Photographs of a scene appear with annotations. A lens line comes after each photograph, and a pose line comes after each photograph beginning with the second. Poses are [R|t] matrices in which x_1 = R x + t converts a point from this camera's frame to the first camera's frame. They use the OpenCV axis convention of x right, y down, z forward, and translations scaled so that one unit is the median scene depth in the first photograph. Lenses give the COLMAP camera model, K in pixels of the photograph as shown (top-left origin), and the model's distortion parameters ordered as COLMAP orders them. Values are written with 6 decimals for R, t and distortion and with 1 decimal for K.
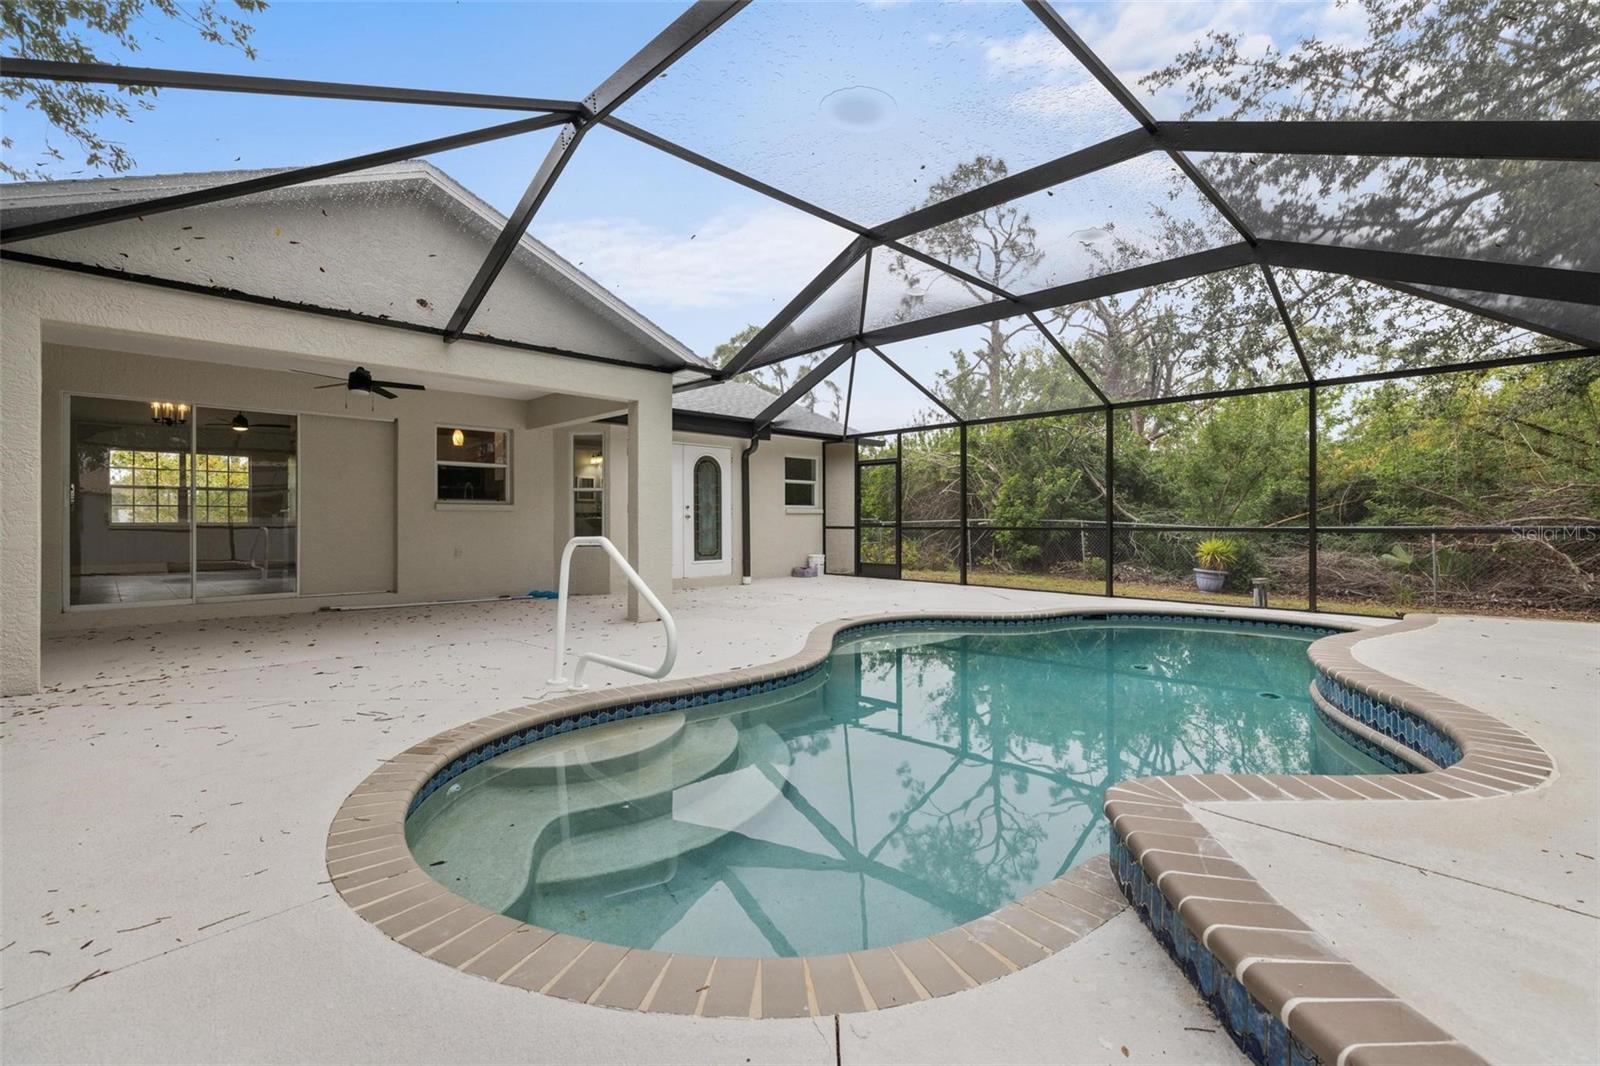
lens RADIAL K [[710.1, 0, 798.7], [0, 710.1, 526.1], [0, 0, 1]] dist [0.001815, 0.001049]
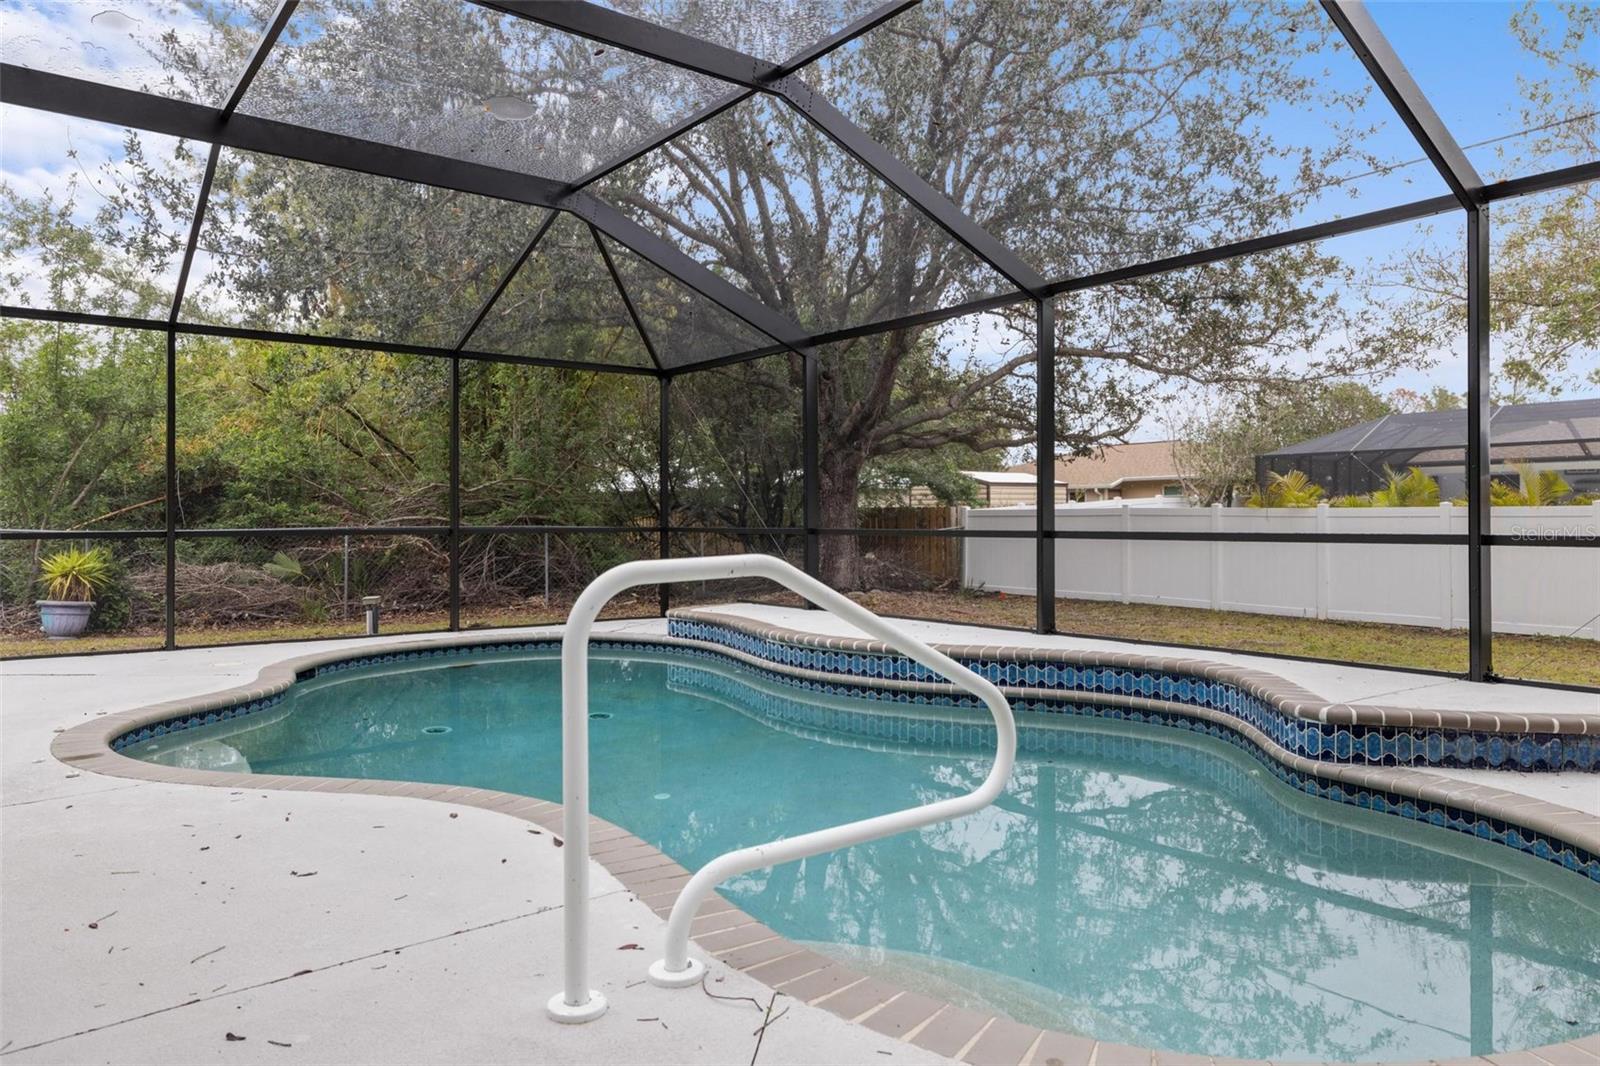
lens RADIAL K [[1033.7, 0, 799.8], [0, 1033.7, 528.7], [0, 0, 1]] dist [-0.005011, -0.000946]
pose [[0.108040, -0.008623, 0.994109, -0.287838], [0.005867, 0.999951, 0.008036, -0.005014], [-0.994129, 0.004964, 0.108085, 0.338431]]
